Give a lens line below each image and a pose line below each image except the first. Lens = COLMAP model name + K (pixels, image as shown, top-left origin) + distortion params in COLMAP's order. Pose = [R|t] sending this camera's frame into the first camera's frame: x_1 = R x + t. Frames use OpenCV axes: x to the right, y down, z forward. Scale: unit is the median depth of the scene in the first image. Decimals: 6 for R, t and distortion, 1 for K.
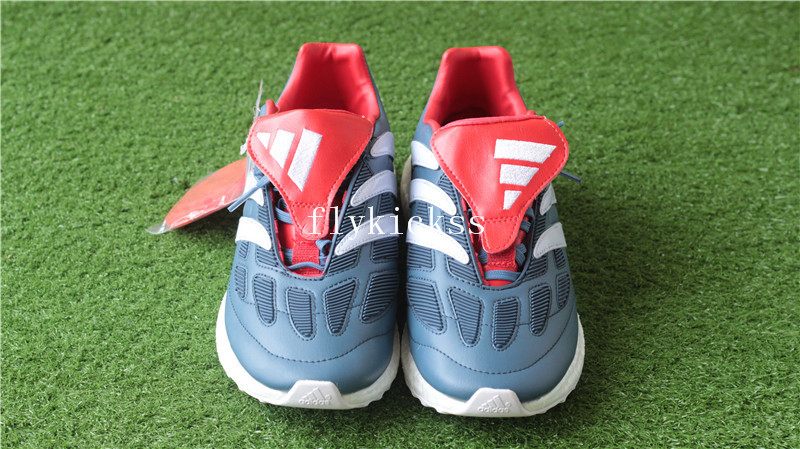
lens RADIAL K [[1999.6, 0, 400.0], [0, 1999.6, 224.5], [0, 0, 1]] dist [-0.117879, 0.004101]
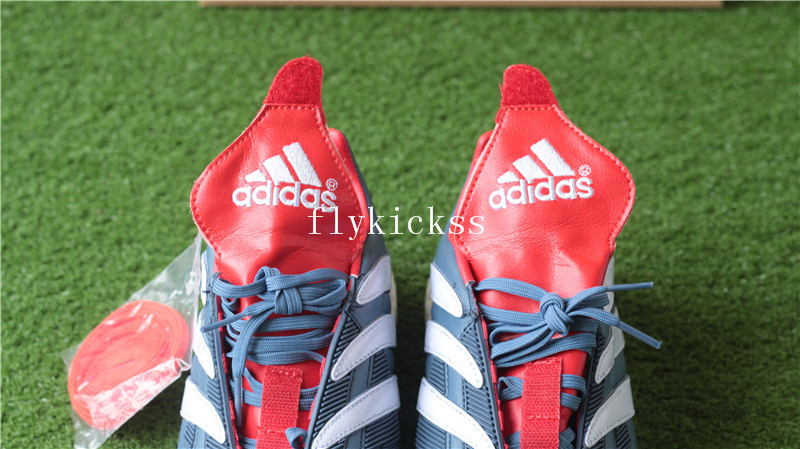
lens RADIAL K [[1999.6, 0, 400.0], [0, 1999.6, 224.5], [0, 0, 1]] dist [-0.117879, 0.004101]
pose [[0.999602, -0.015609, -0.023514, -0.016522], [0.017180, 0.997525, 0.068181, -0.104945], [0.022391, -0.068558, 0.997396, 0.241024]]
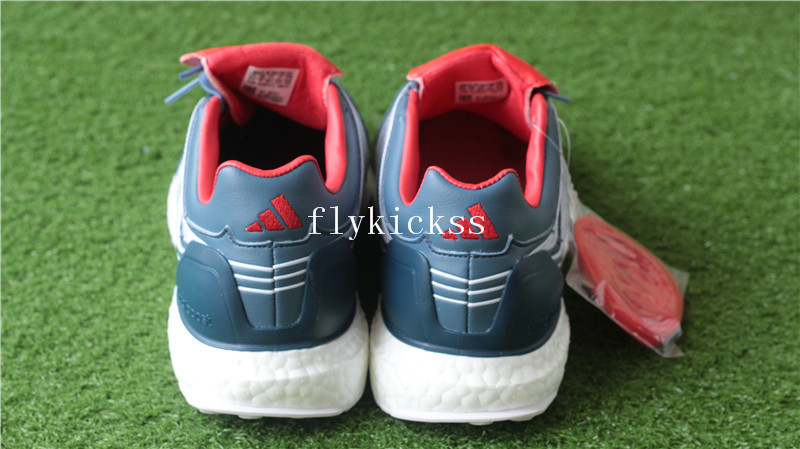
lens RADIAL K [[2016.3, 0, 400.0], [0, 2016.3, 224.5], [0, 0, 1]] dist [-0.098709, -0.274375]
pose [[0.999790, 0.004211, -0.020048, 0.011820], [-0.005182, 0.998804, -0.048625, 0.047868], [0.019820, 0.048718, 0.998616, 0.145238]]
